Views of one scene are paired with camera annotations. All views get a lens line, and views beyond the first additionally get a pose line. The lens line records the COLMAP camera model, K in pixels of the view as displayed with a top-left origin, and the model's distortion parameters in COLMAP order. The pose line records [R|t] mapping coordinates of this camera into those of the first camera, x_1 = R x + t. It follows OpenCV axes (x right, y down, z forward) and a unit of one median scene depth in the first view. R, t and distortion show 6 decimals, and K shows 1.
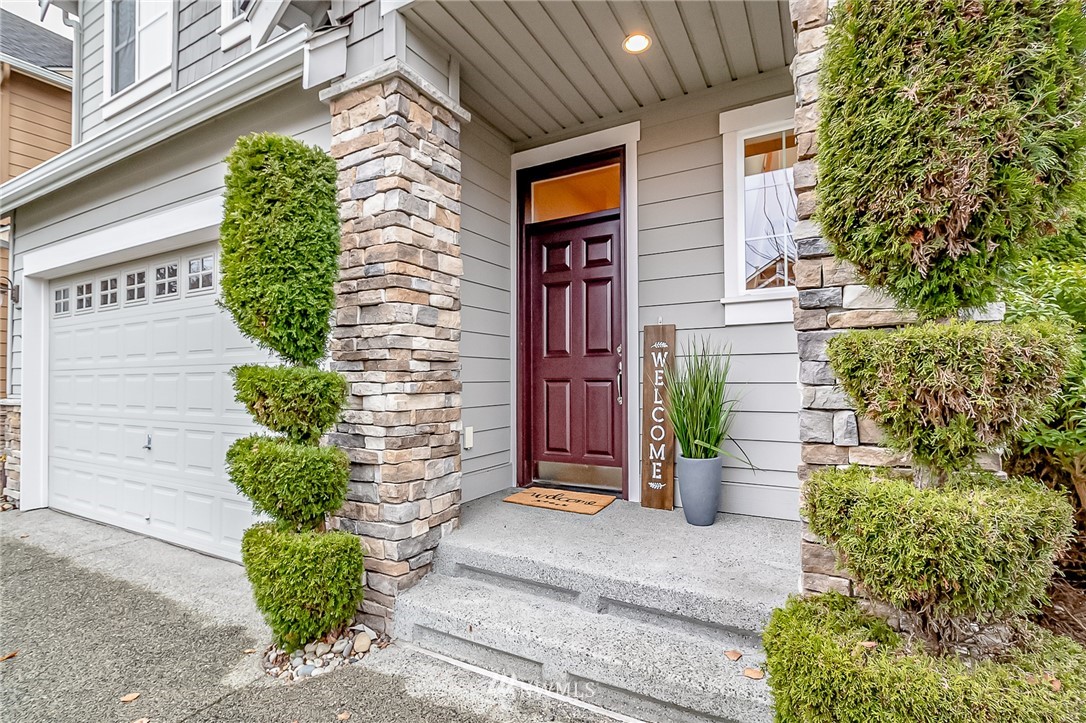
lens RADIAL K [[500.9, 0, 542.7], [0, 500.9, 365.2], [0, 0, 1]] dist [0.003005, -0.000482]
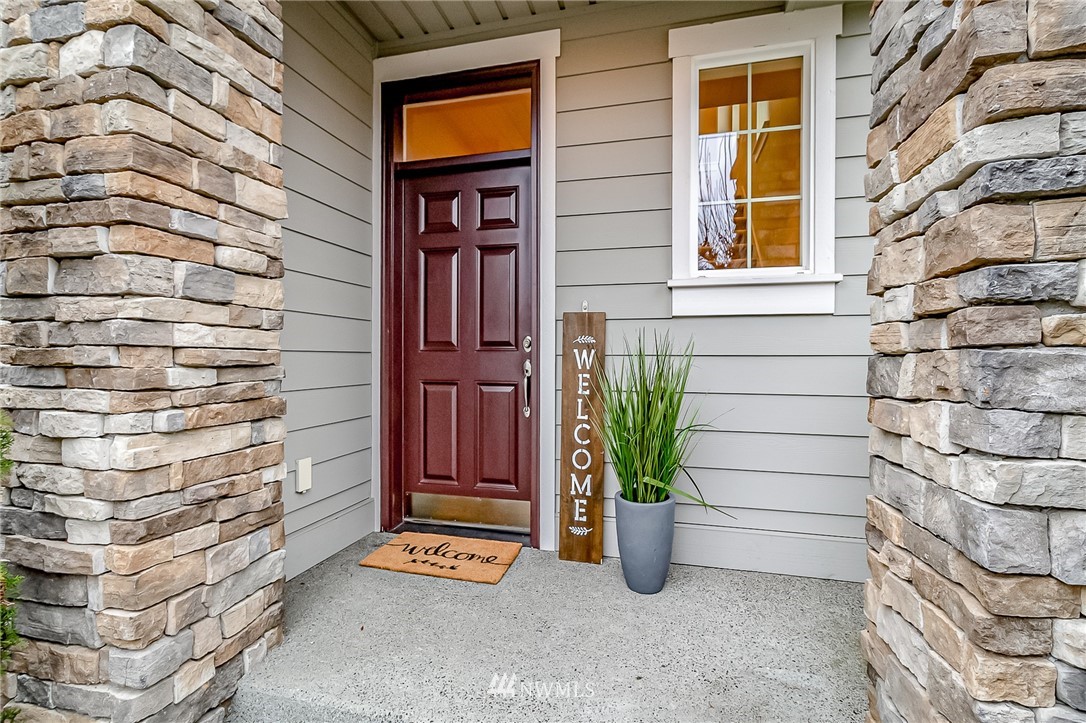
lens RADIAL K [[500.9, 0, 544.2], [0, 500.9, 366.7], [0, 0, 1]] dist [0.003005, -0.000482]
pose [[0.964603, 0.004410, 0.263671, -0.020874], [-0.015794, 0.999031, 0.041071, -0.032798], [-0.263234, -0.043781, 0.963738, 0.332368]]
